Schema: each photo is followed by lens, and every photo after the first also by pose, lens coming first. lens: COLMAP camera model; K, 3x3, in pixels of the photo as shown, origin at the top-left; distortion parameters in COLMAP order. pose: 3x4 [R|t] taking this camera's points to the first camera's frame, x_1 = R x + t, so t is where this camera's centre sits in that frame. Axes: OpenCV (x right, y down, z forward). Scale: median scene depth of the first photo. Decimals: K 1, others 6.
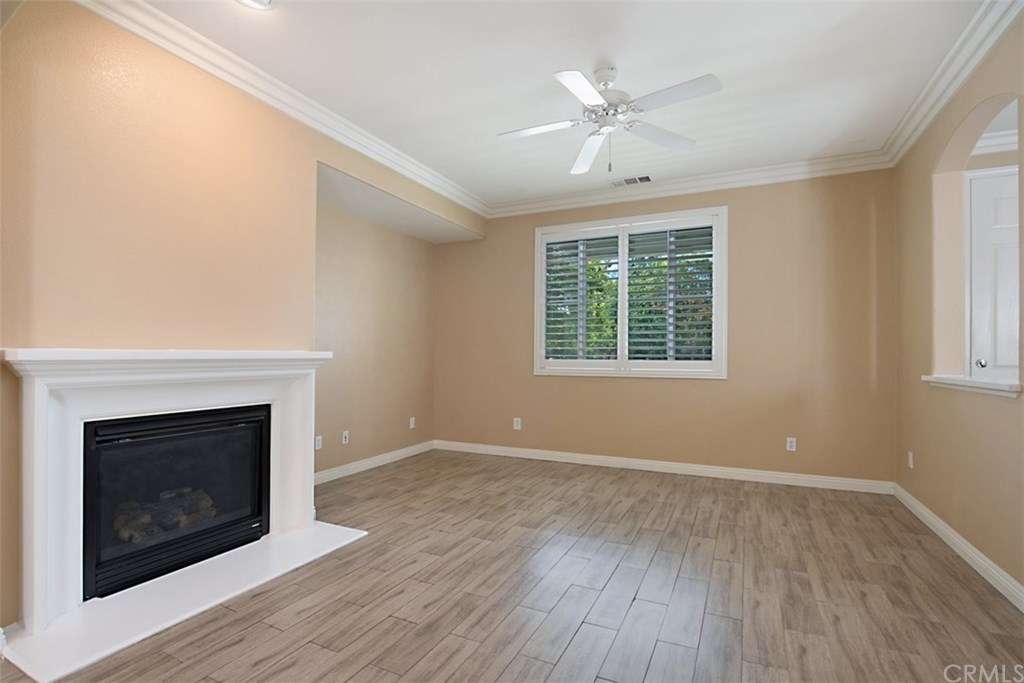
lens RADIAL K [[494.9, 0, 510.0], [0, 494.9, 349.7], [0, 0, 1]] dist [-0.017209, -0.000569]
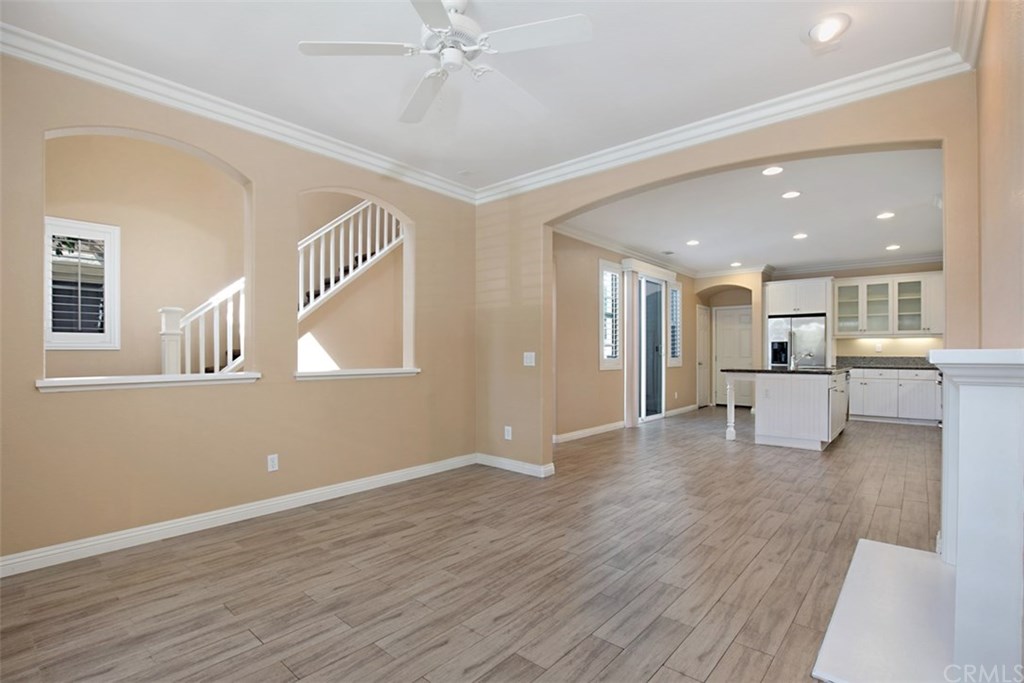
lens RADIAL K [[494.9, 0, 505.9], [0, 494.9, 348.2], [0, 0, 1]] dist [-0.017209, -0.000569]
pose [[-0.965378, 0.003447, 0.260832, -0.110253], [-0.003187, 0.999682, -0.025006, 0.017907], [-0.260835, -0.024971, -0.965060, 1.884098]]
